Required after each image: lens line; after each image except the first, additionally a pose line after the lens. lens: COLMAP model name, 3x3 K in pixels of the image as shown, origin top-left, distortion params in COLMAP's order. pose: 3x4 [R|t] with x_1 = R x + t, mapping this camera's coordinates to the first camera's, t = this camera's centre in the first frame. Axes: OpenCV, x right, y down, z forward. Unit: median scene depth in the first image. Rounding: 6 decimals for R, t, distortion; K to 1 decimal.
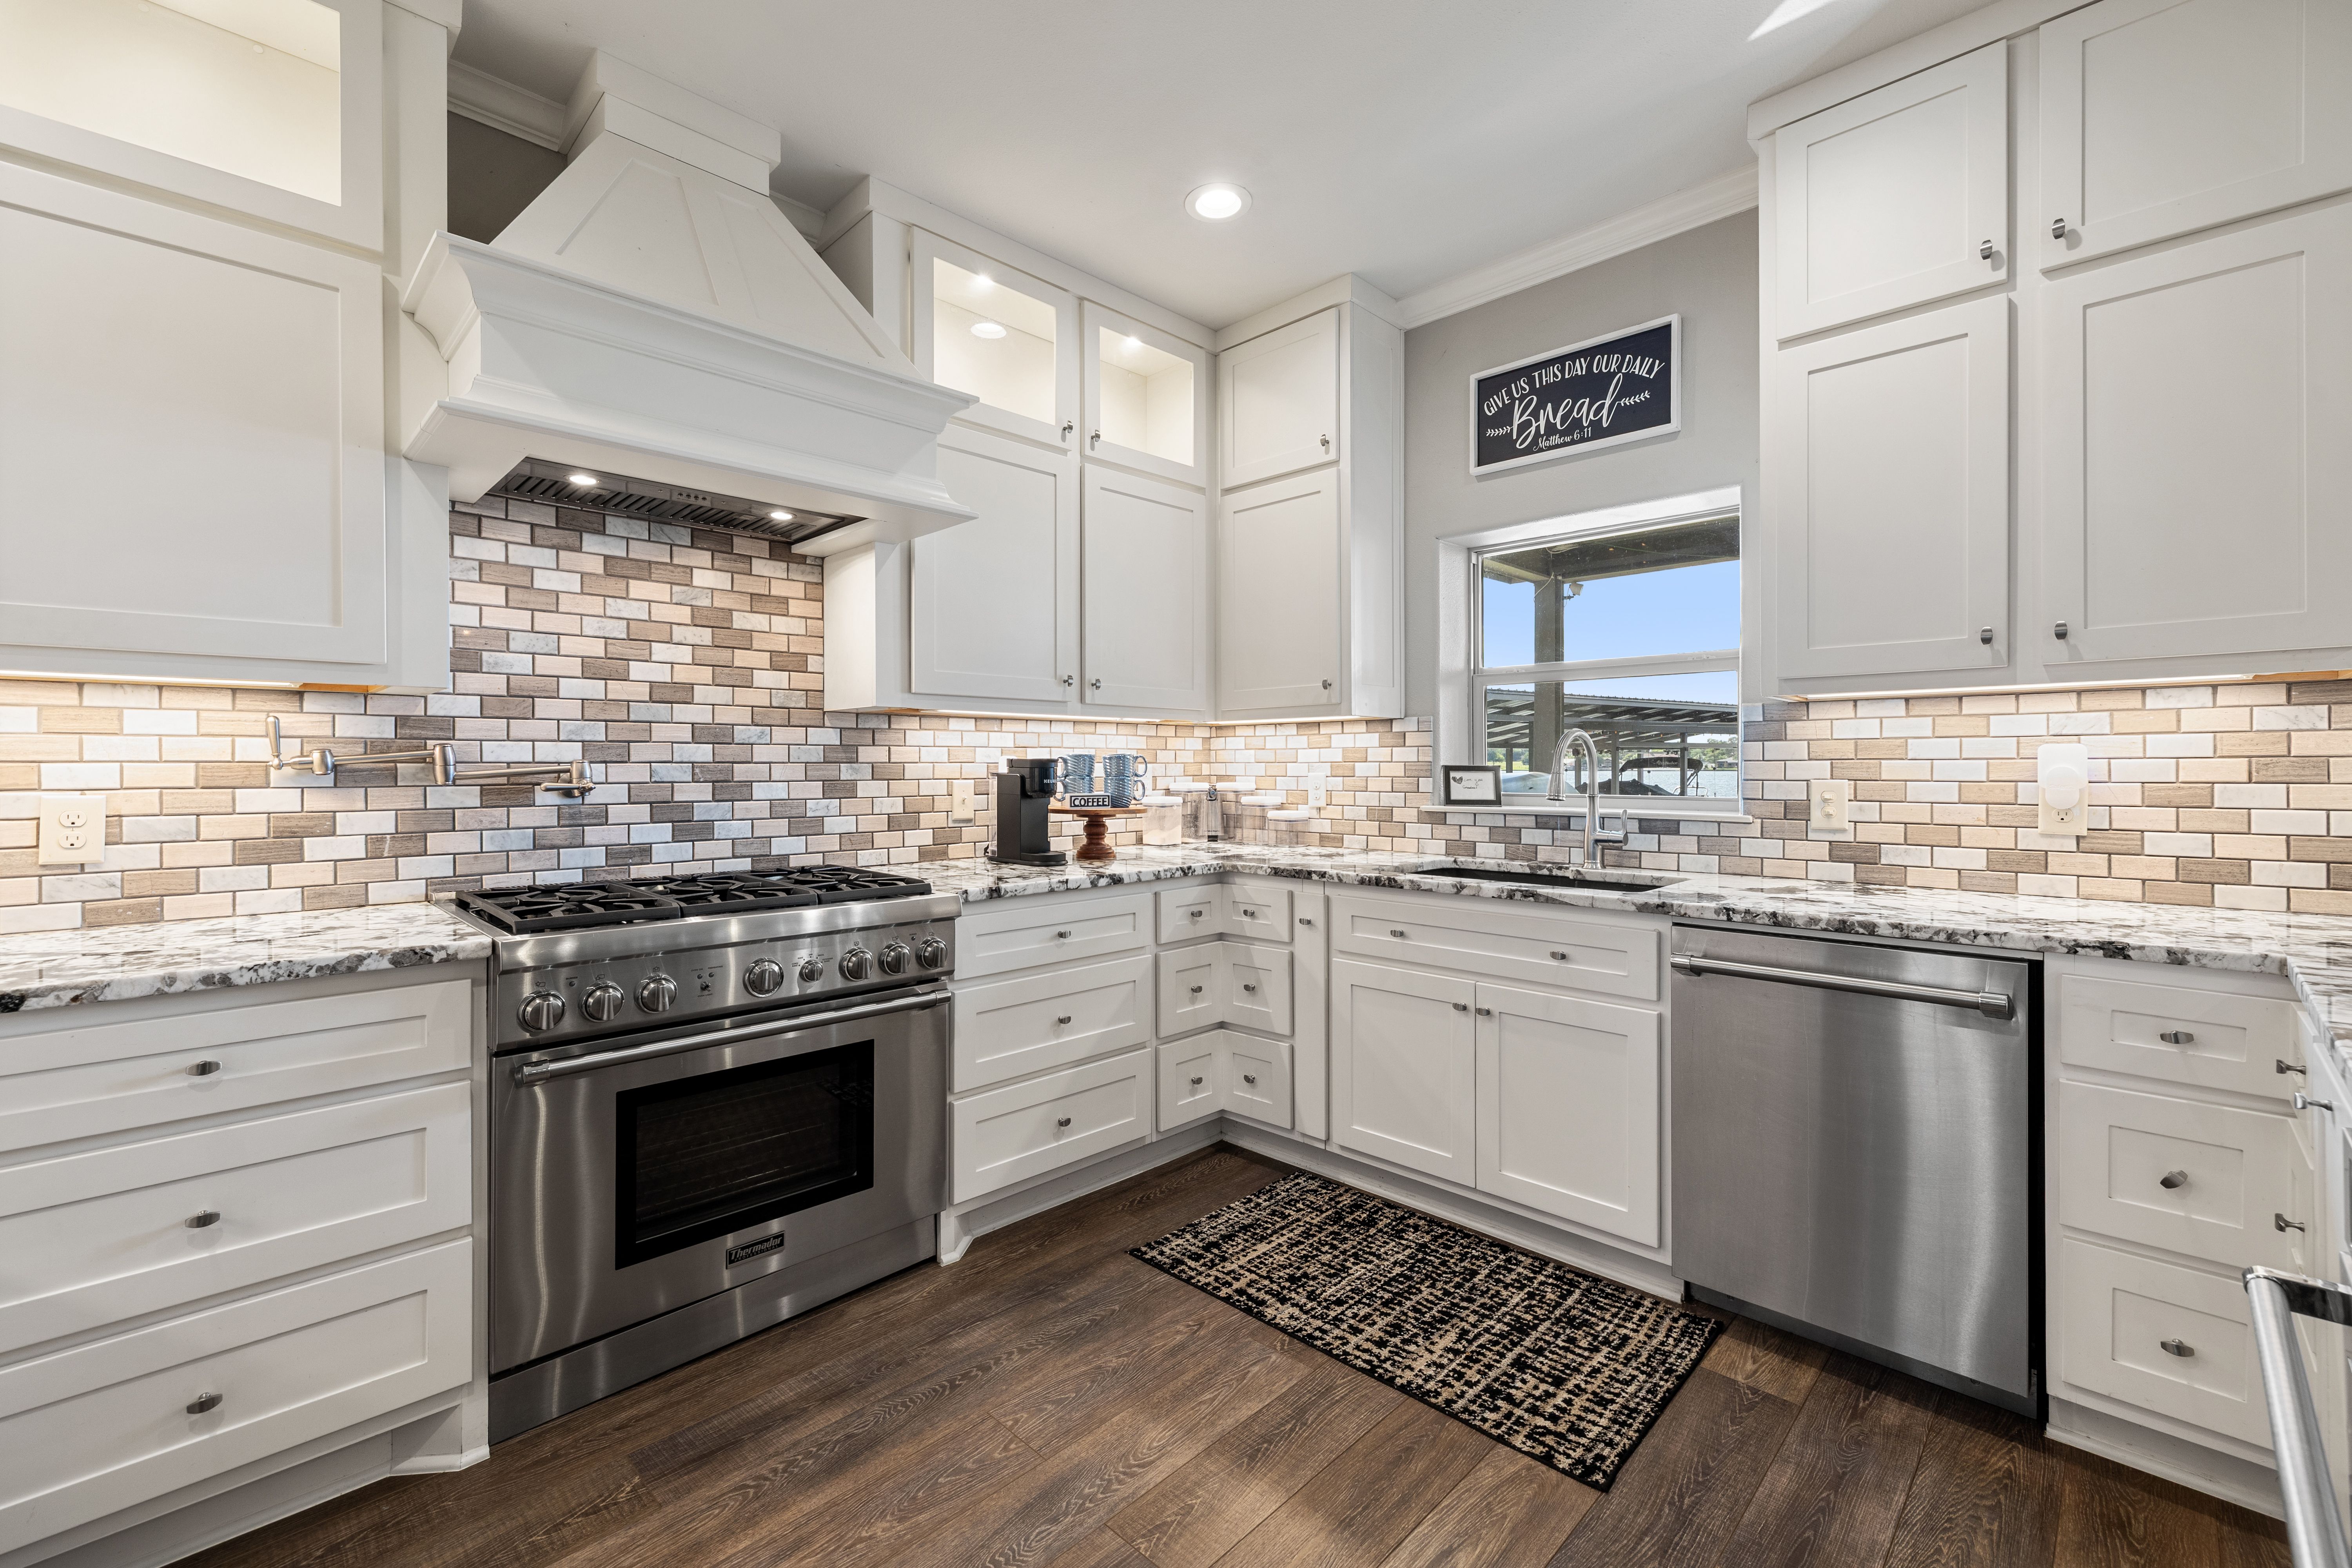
lens RADIAL K [[981.3, 0, 1165.8], [0, 981.3, 768.2], [0, 0, 1]] dist [0.000976, 0.000144]
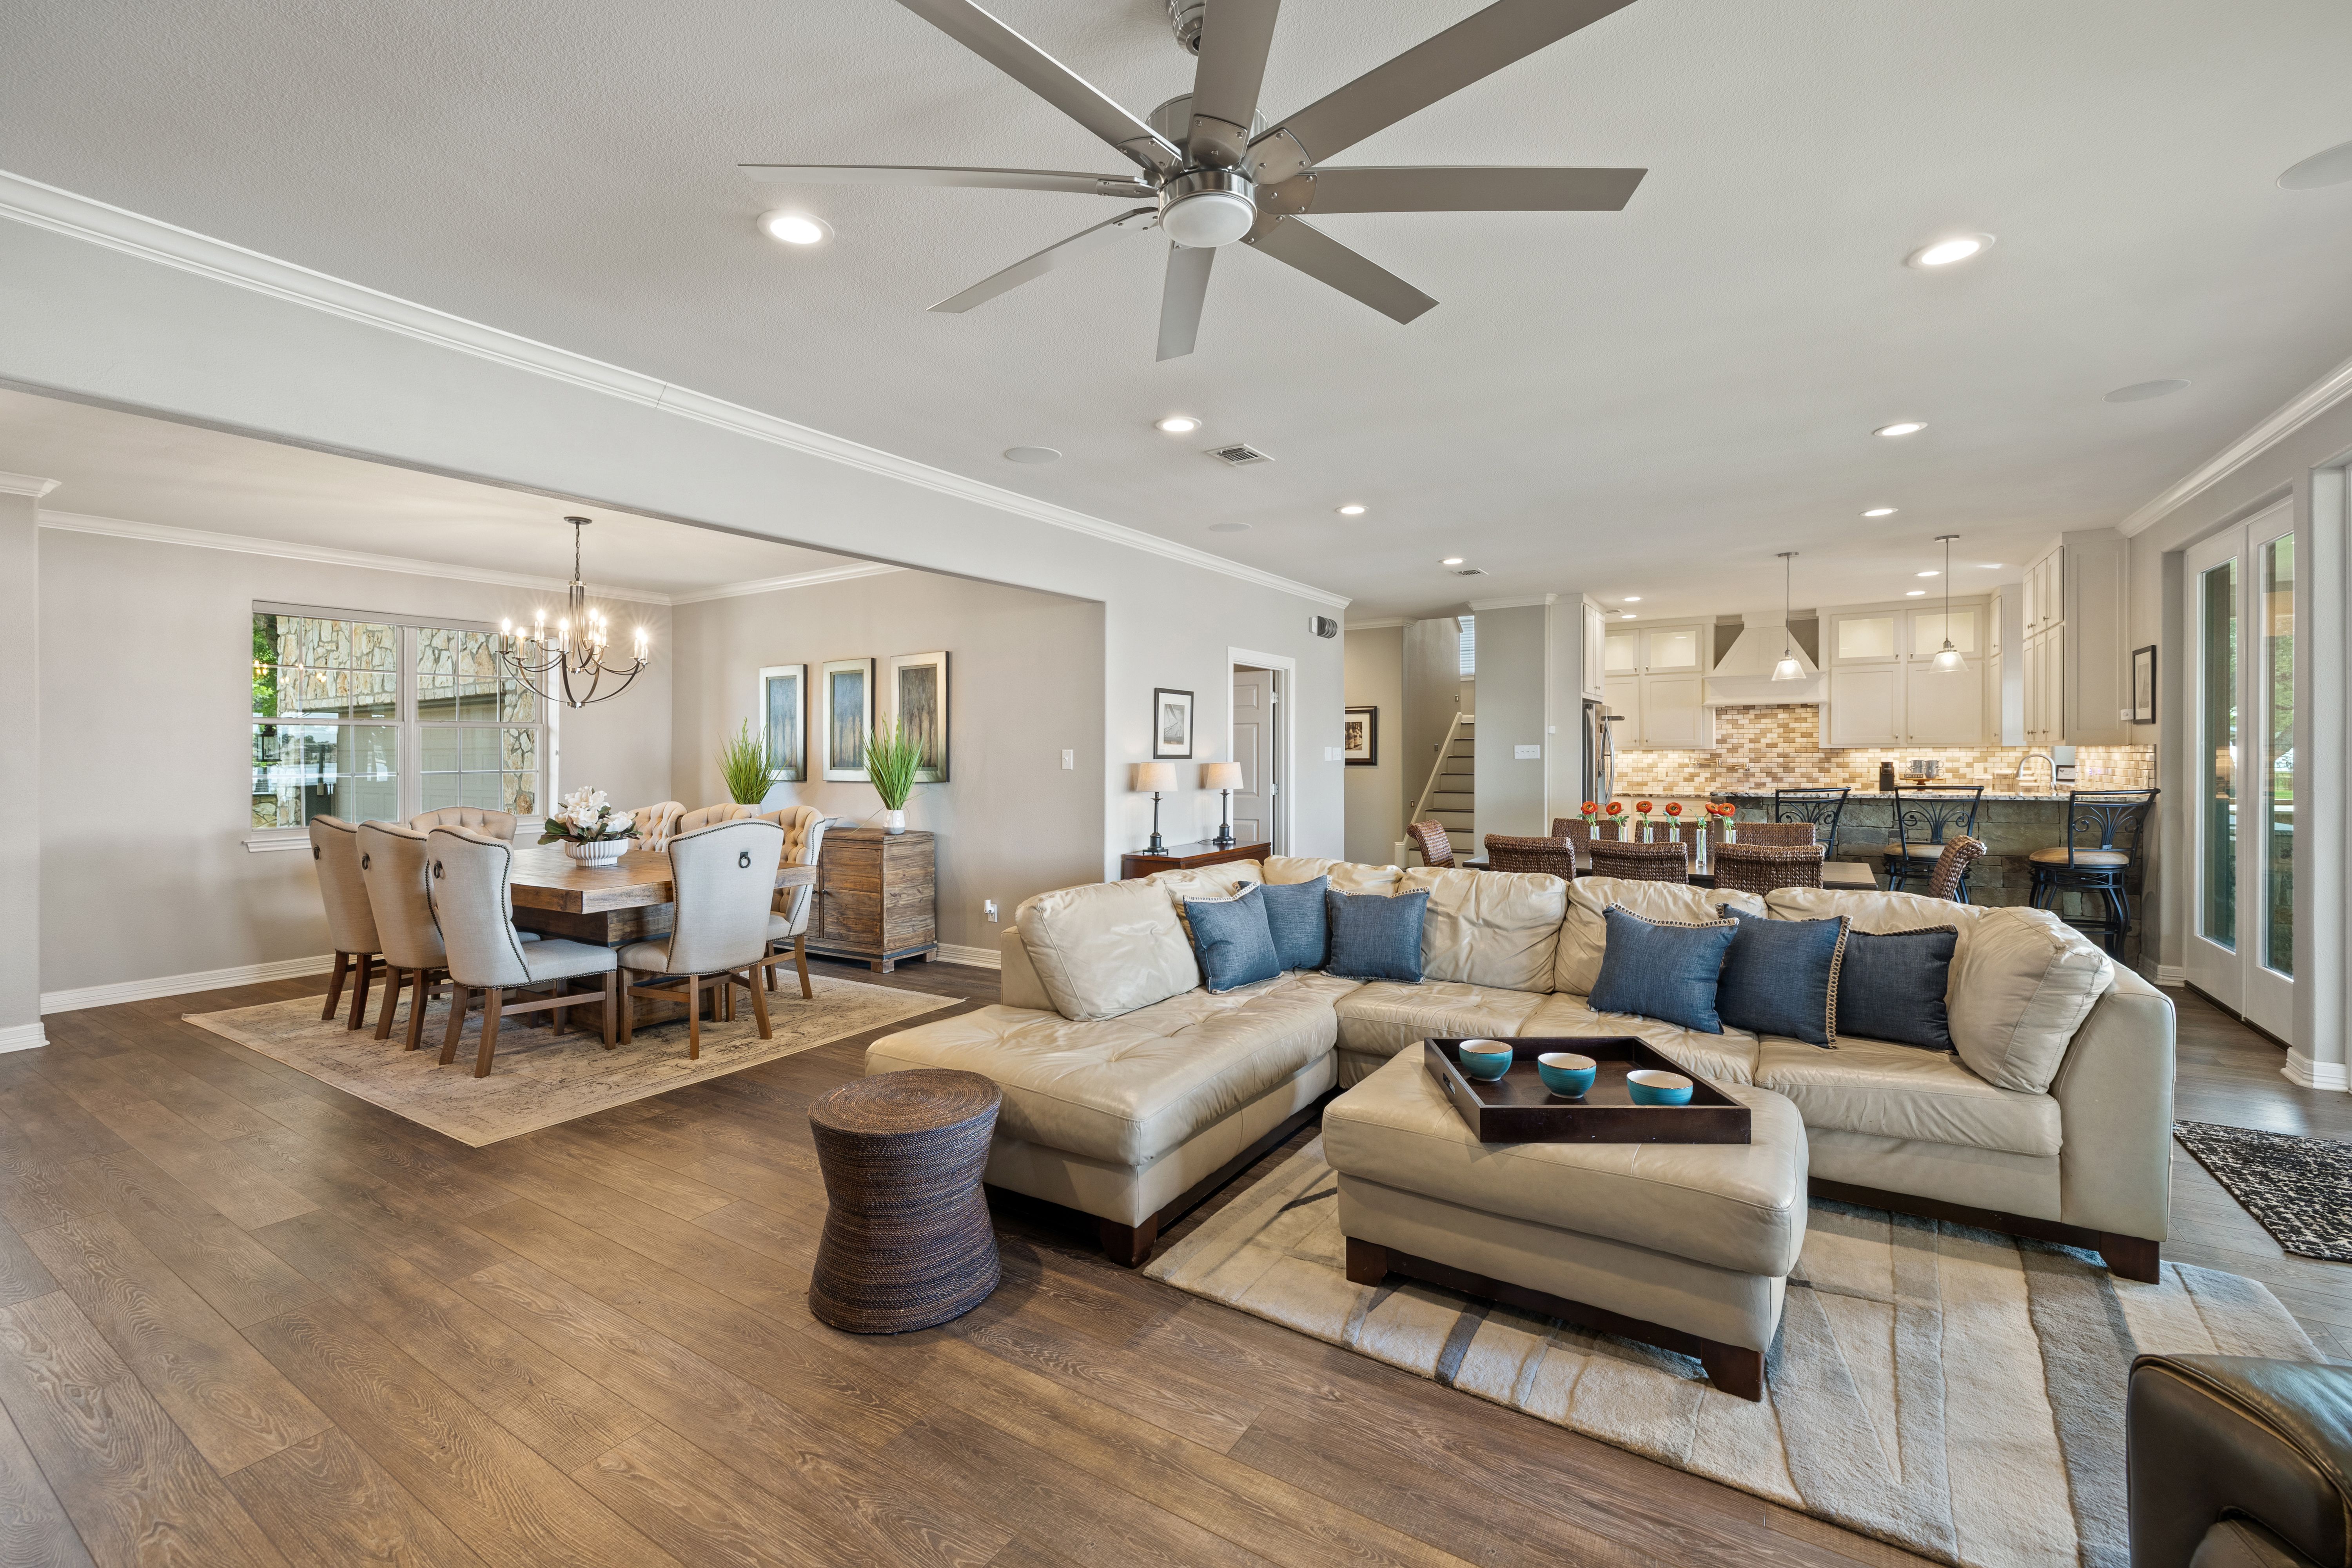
lens RADIAL K [[993.0, 0, 1171.2], [0, 993.0, 758.7], [0, 0, 1]] dist [0.001910, -0.000228]
pose [[0.207721, 0.006341, -0.978168, 2.882592], [0.006875, 0.999945, 0.007942, -0.069440], [0.978164, -0.008375, 0.207666, -2.190661]]
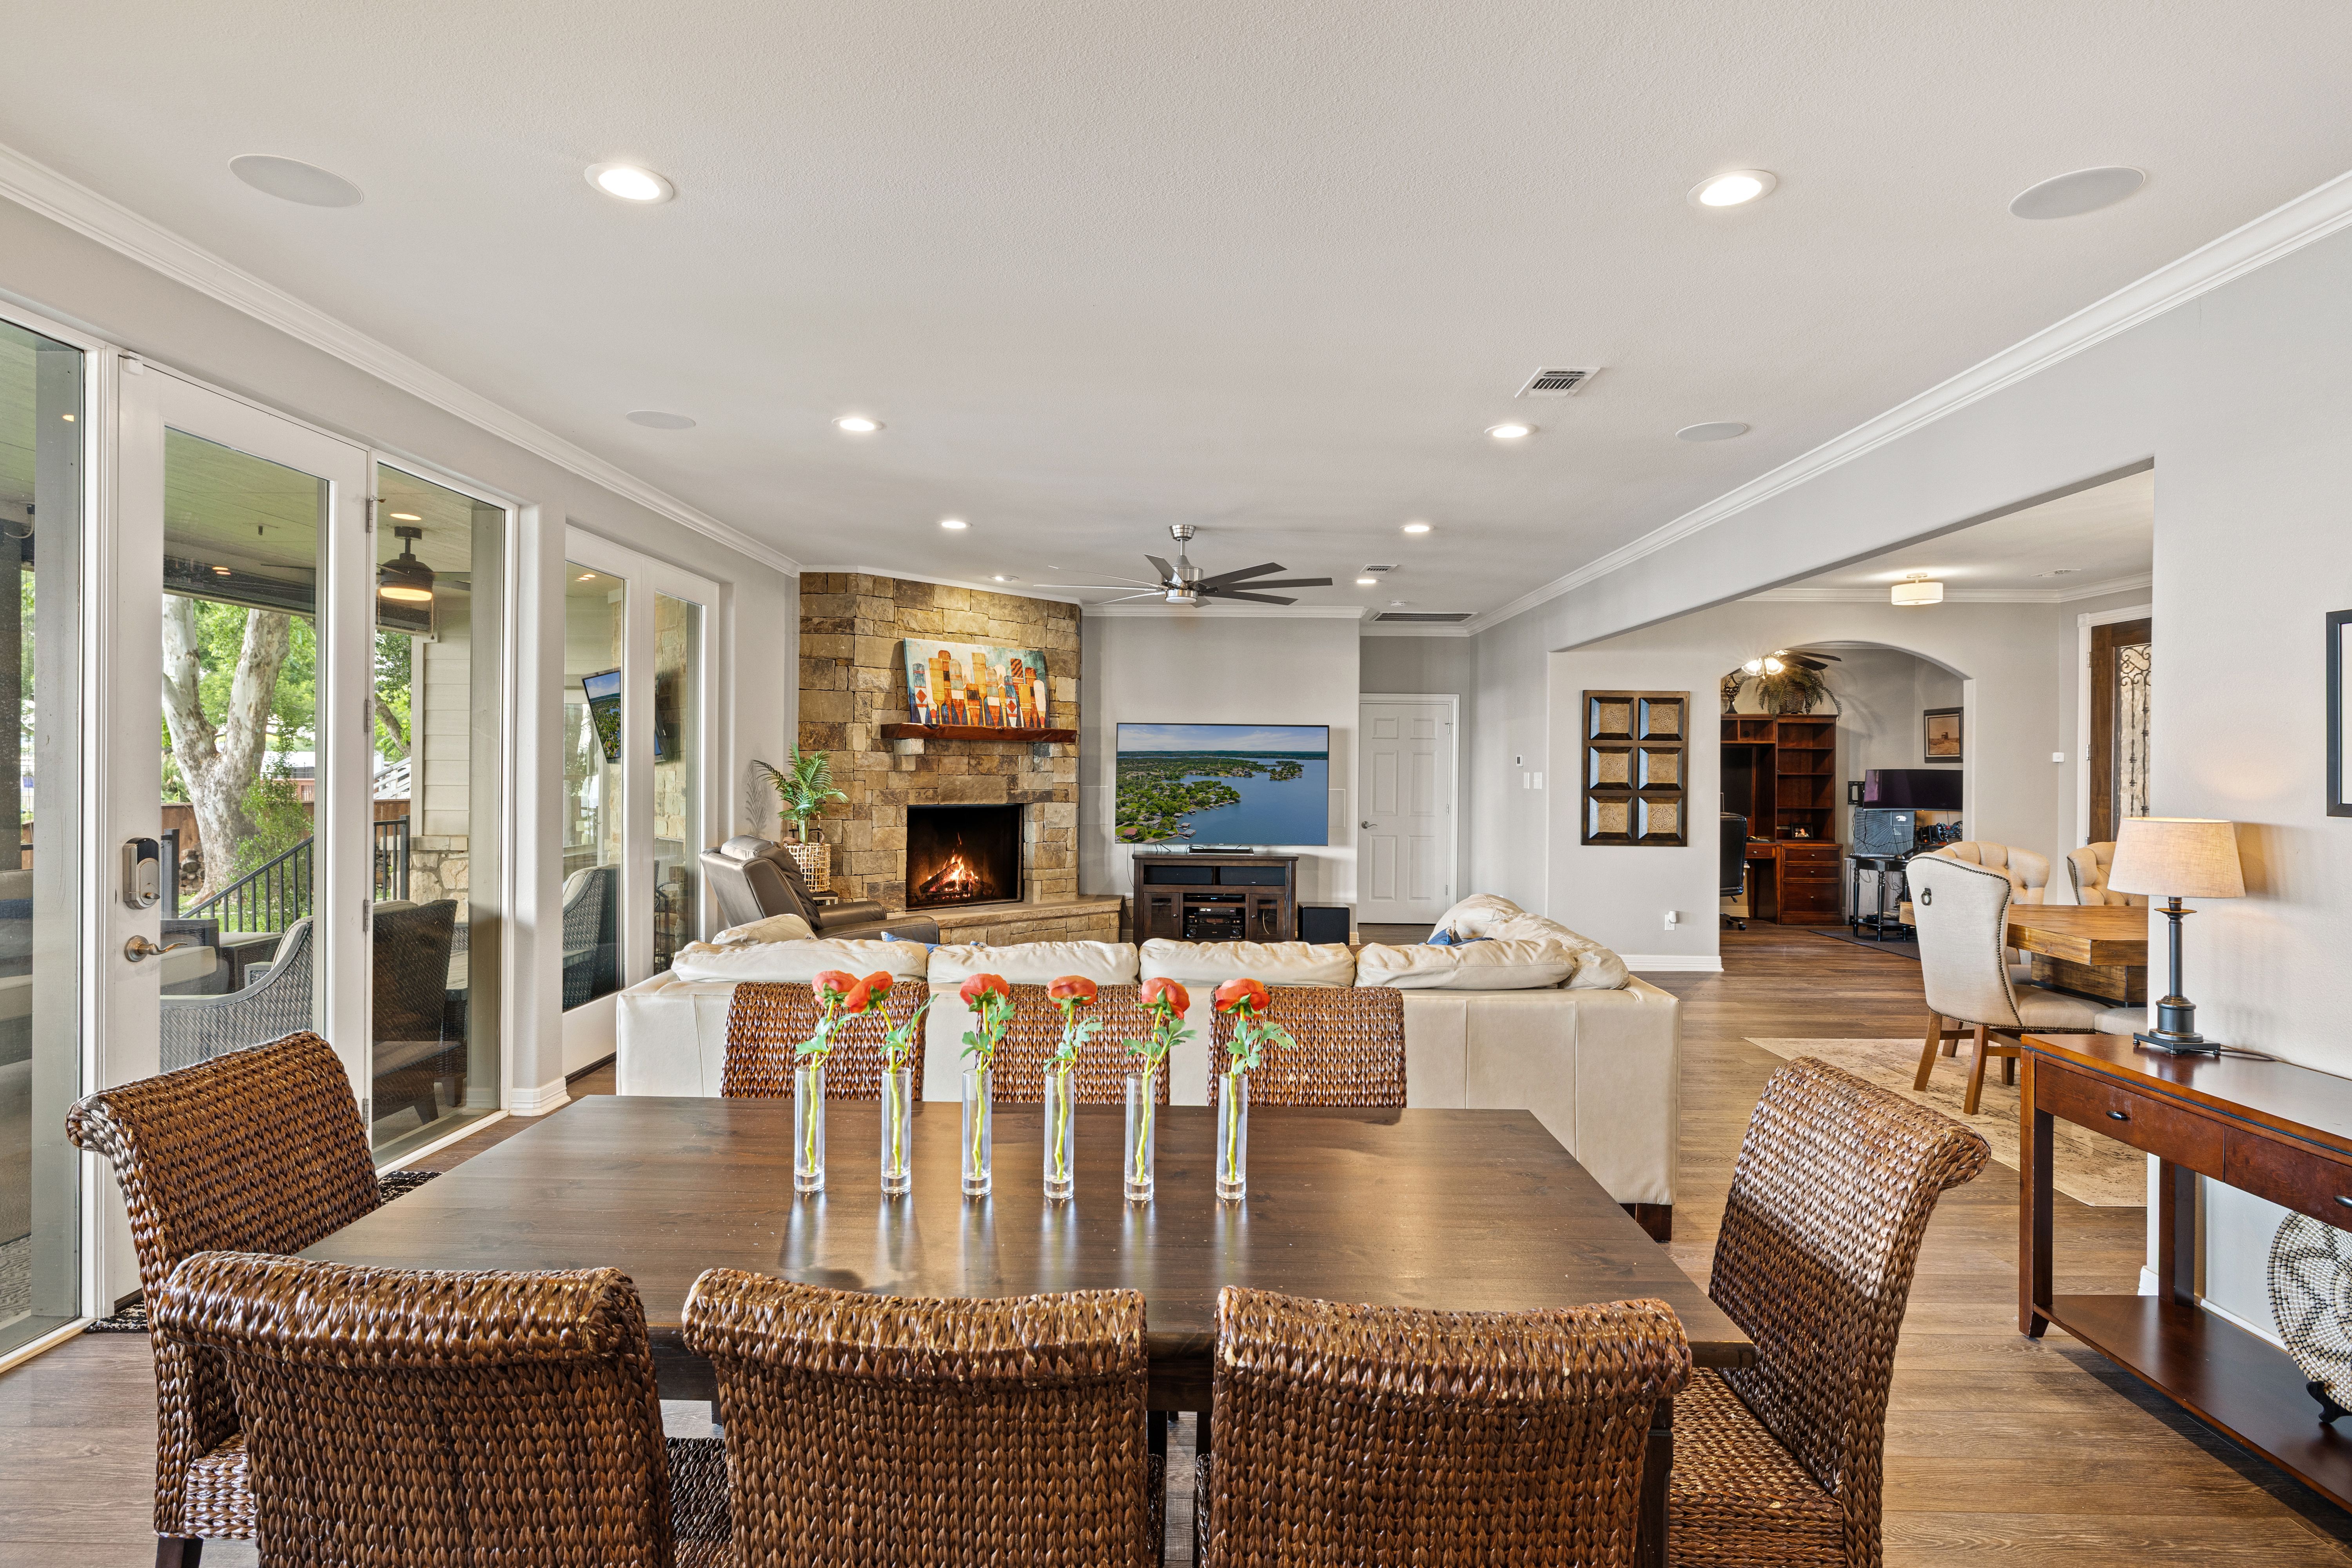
lens RADIAL K [[1179.3, 0, 1177.5], [0, 1179.3, 771.4], [0, 0, 1]] dist [0.000097, -0.000095]
pose [[-0.700791, -0.004765, 0.713351, 0.443278], [-0.005570, 0.999984, 0.001207, -0.083720], [-0.713345, -0.003127, -0.700806, -0.289805]]
